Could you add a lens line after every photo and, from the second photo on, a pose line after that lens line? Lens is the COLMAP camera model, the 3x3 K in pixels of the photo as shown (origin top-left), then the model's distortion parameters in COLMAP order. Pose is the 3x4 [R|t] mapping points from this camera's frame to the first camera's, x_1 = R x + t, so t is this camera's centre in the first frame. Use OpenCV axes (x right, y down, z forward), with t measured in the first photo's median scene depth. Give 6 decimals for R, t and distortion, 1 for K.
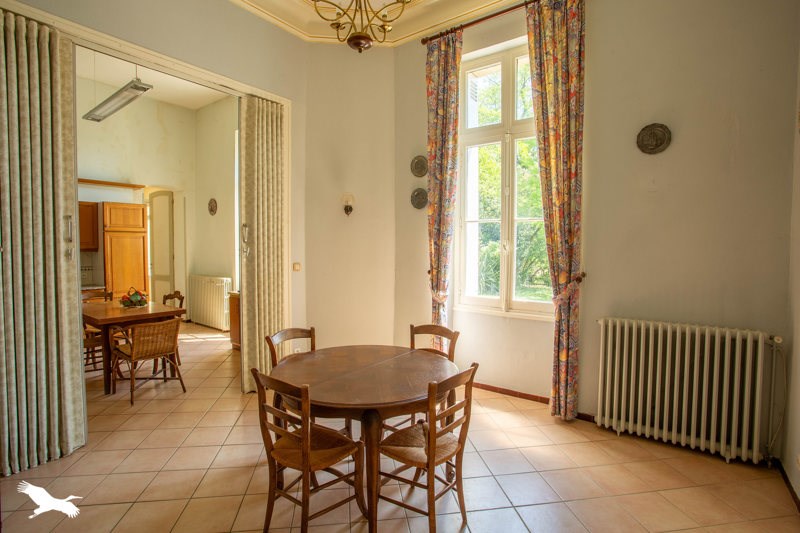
lens RADIAL K [[385.1, 0, 400.0], [0, 385.1, 266.5], [0, 0, 1]] dist [-0.045259, 0.000245]
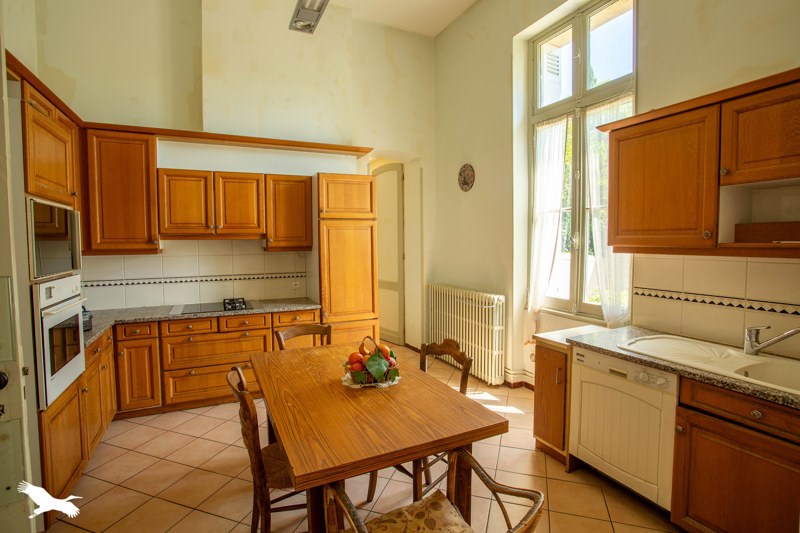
lens RADIAL K [[385.1, 0, 400.0], [0, 385.1, 266.5], [0, 0, 1]] dist [-0.045259, 0.000245]
pose [[0.889441, 0.014932, -0.456806, -0.353092], [-0.007108, 0.999797, 0.018841, -0.025358], [0.456995, -0.013511, 0.889367, 0.459537]]
